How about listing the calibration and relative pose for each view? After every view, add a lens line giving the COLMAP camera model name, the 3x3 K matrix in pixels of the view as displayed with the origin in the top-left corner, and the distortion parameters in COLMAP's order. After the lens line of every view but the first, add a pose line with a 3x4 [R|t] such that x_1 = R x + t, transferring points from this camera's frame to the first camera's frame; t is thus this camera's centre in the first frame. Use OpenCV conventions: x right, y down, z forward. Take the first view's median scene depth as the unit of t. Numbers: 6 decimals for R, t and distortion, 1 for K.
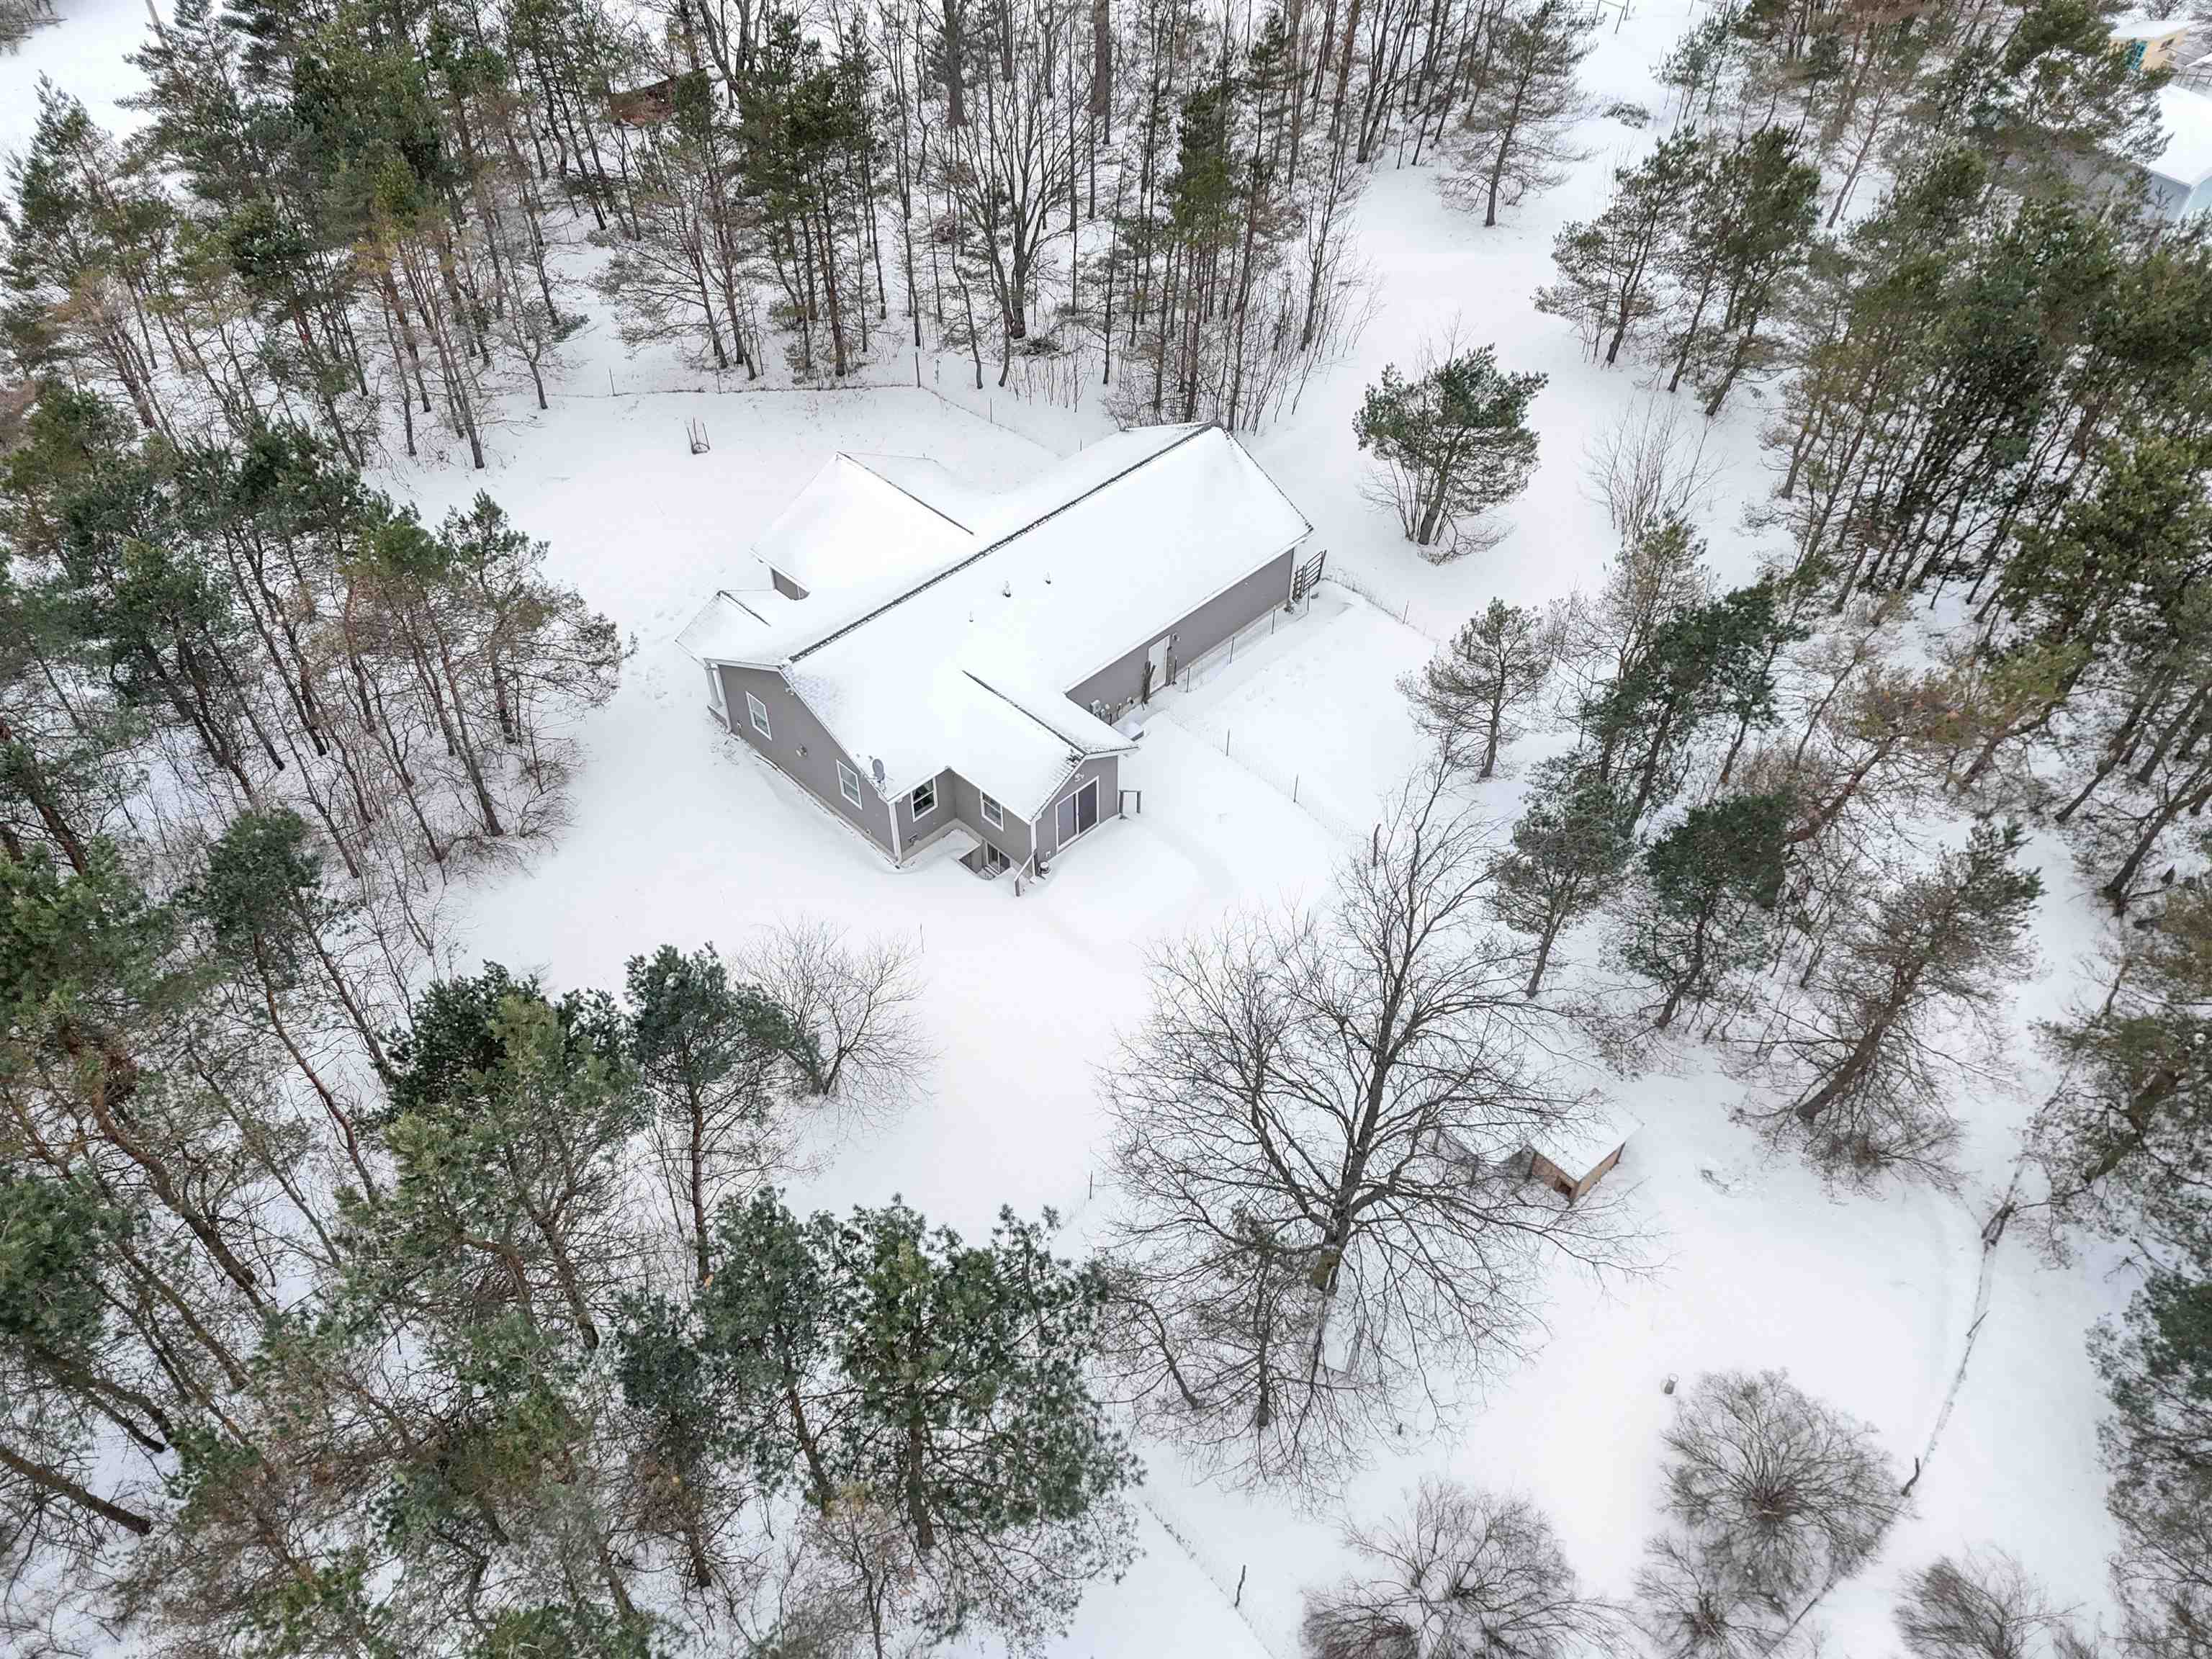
lens RADIAL K [[1632.9, 0, 1110.1], [0, 1632.9, 818.2], [0, 0, 1]] dist [0.073434, -0.002904]
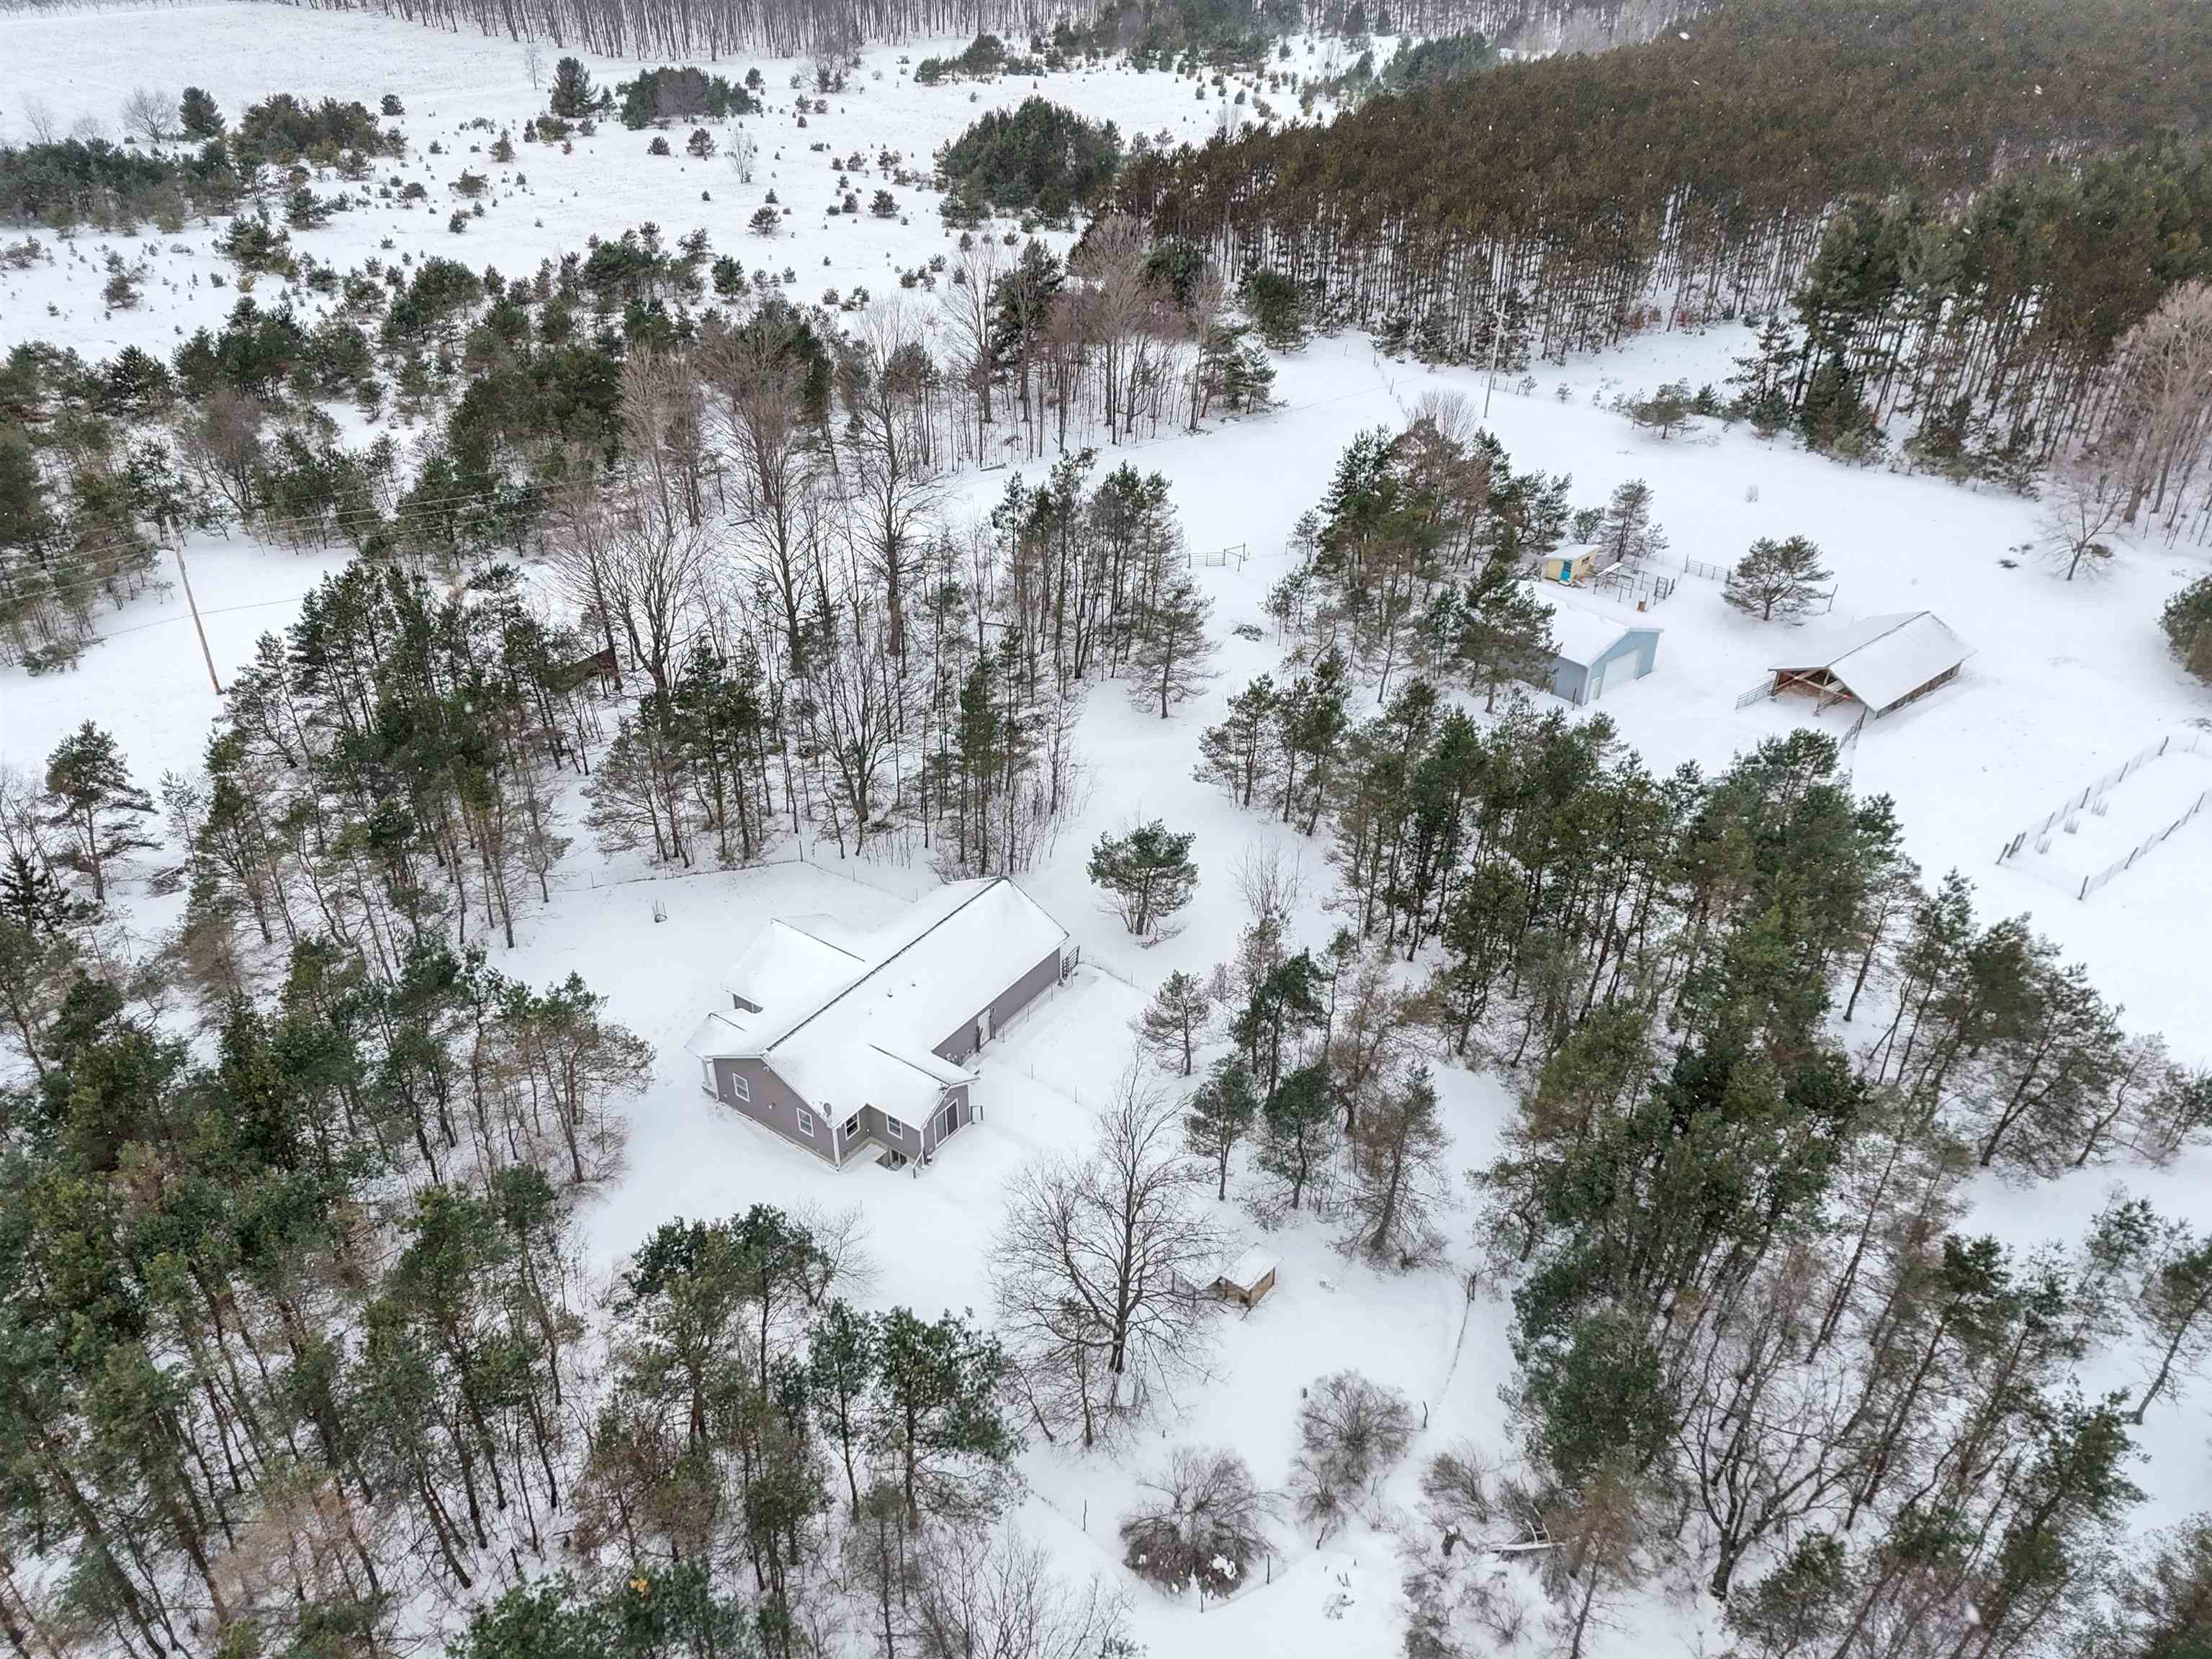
lens RADIAL K [[1632.9, 0, 1110.1], [0, 1632.9, 818.2], [0, 0, 1]] dist [0.073434, -0.002904]
pose [[0.986622, -0.089645, 0.136162, -0.053292], [0.116687, 0.971607, -0.205825, 0.056579], [-0.113845, 0.218960, 0.969070, -0.685548]]
